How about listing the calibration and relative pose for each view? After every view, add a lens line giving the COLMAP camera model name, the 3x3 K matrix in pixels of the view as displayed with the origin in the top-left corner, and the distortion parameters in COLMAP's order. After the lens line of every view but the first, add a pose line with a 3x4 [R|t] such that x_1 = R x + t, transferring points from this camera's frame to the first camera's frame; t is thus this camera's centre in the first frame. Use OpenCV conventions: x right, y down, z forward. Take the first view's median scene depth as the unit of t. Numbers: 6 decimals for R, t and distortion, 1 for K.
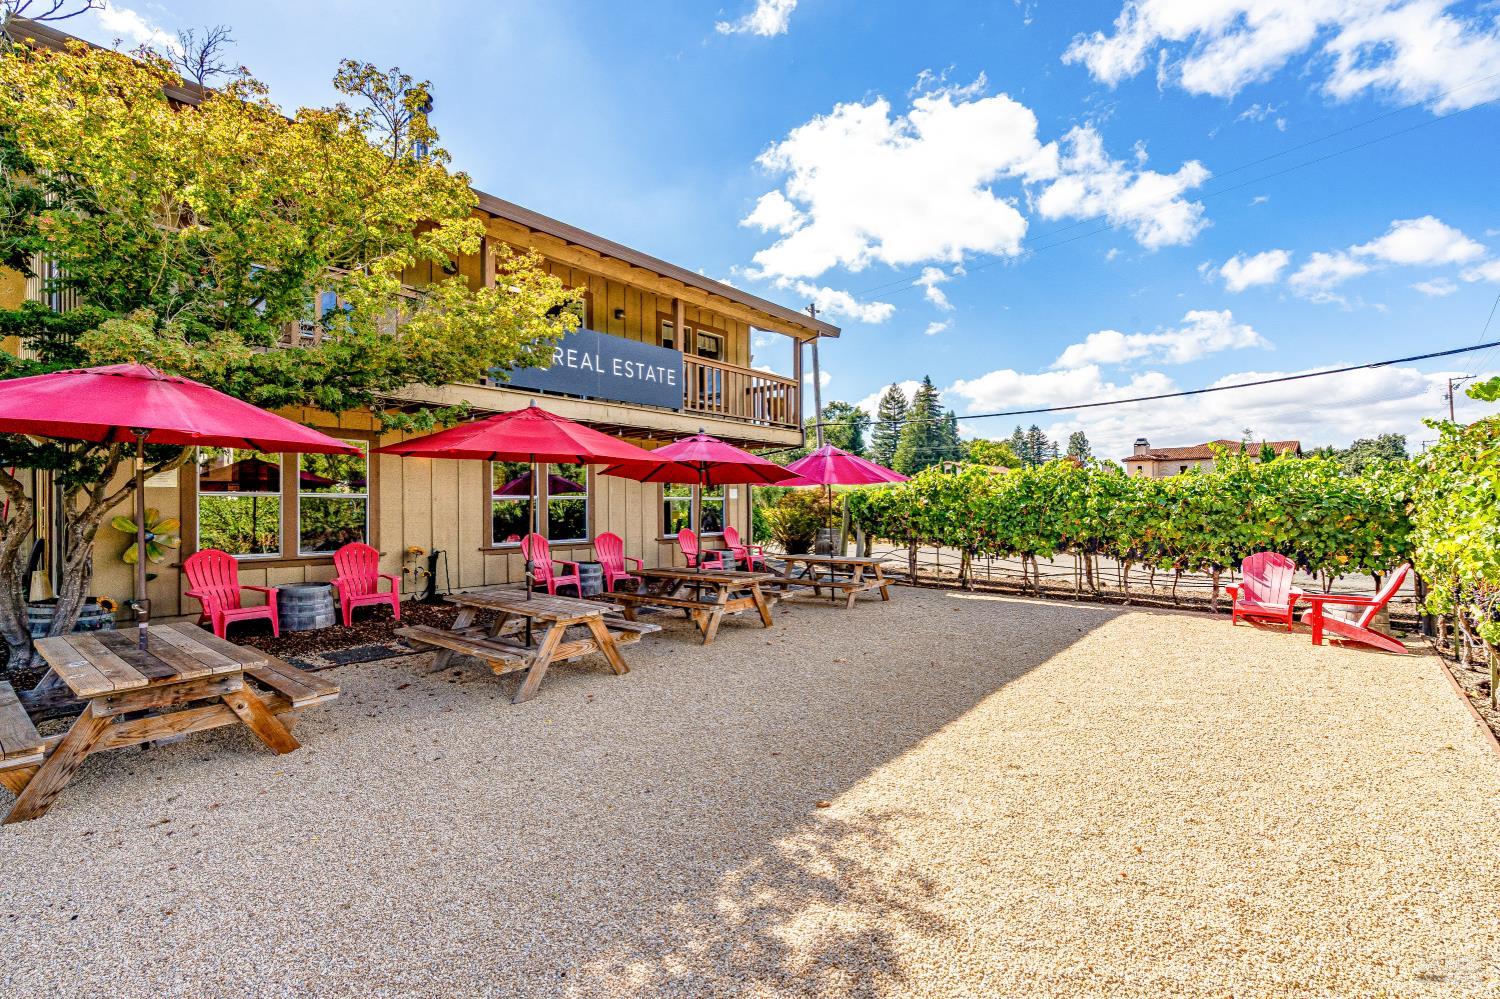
lens RADIAL K [[679.3, 0, 750.0], [0, 679.3, 499.5], [0, 0, 1]] dist [-0.000321, -0.000361]
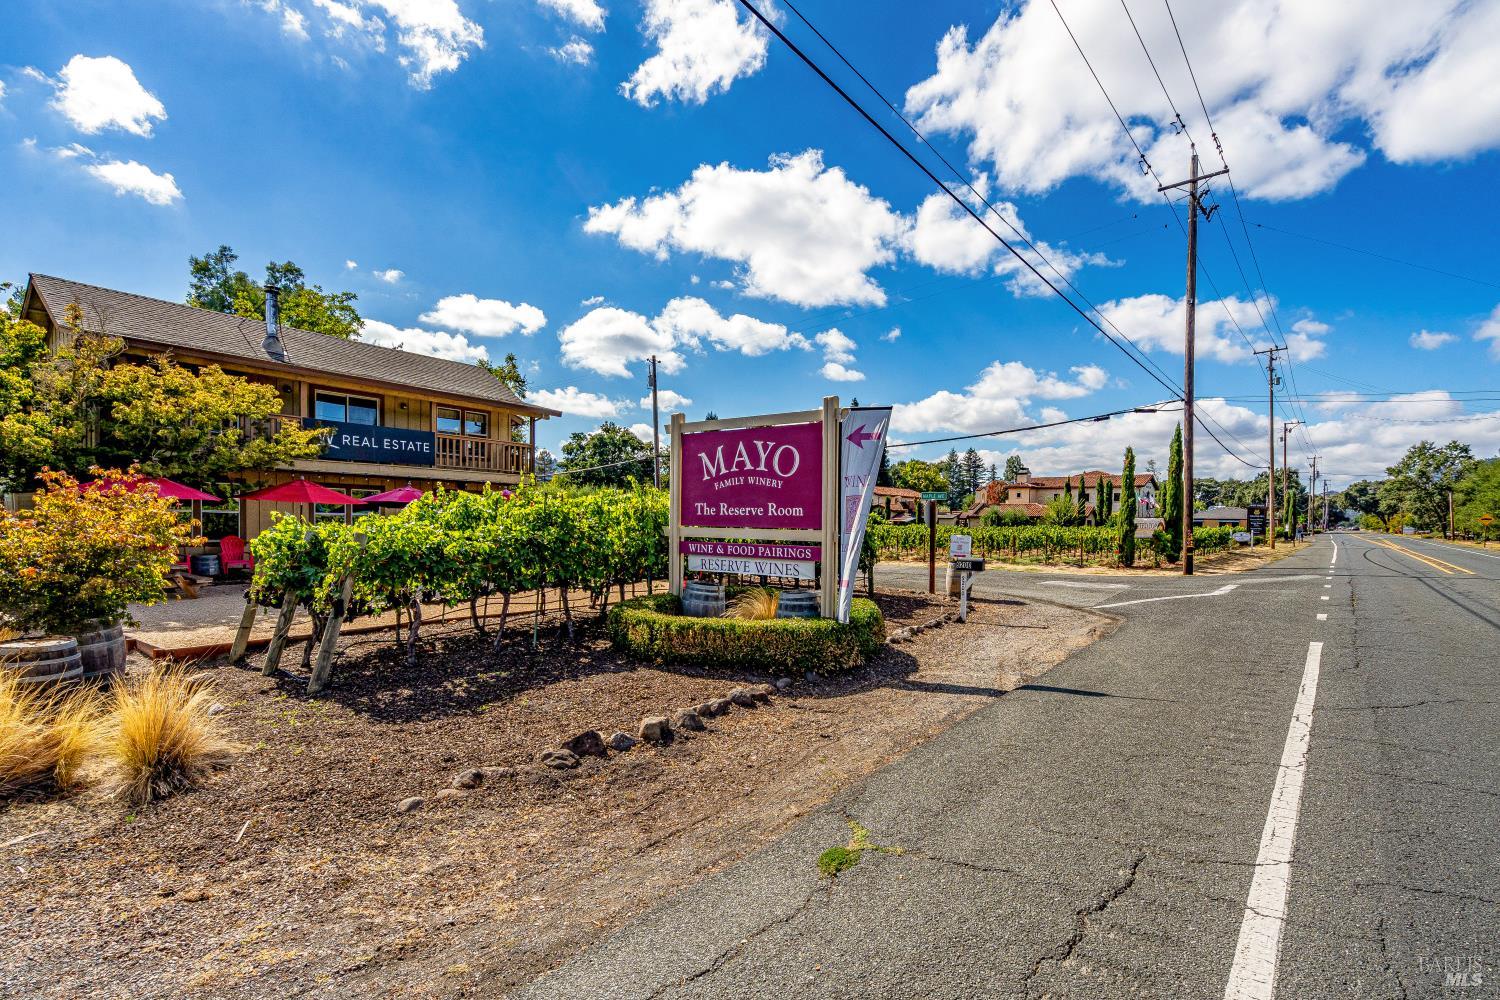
lens RADIAL K [[709.5, 0, 740.3], [0, 709.5, 533.7], [0, 0, 1]] dist [-0.000517, -0.000097]
pose [[0.998273, 0.021862, 0.054530, 0.542925], [-0.023250, 0.999418, 0.024948, -0.021932], [-0.053953, -0.026172, 0.998200, -0.788275]]
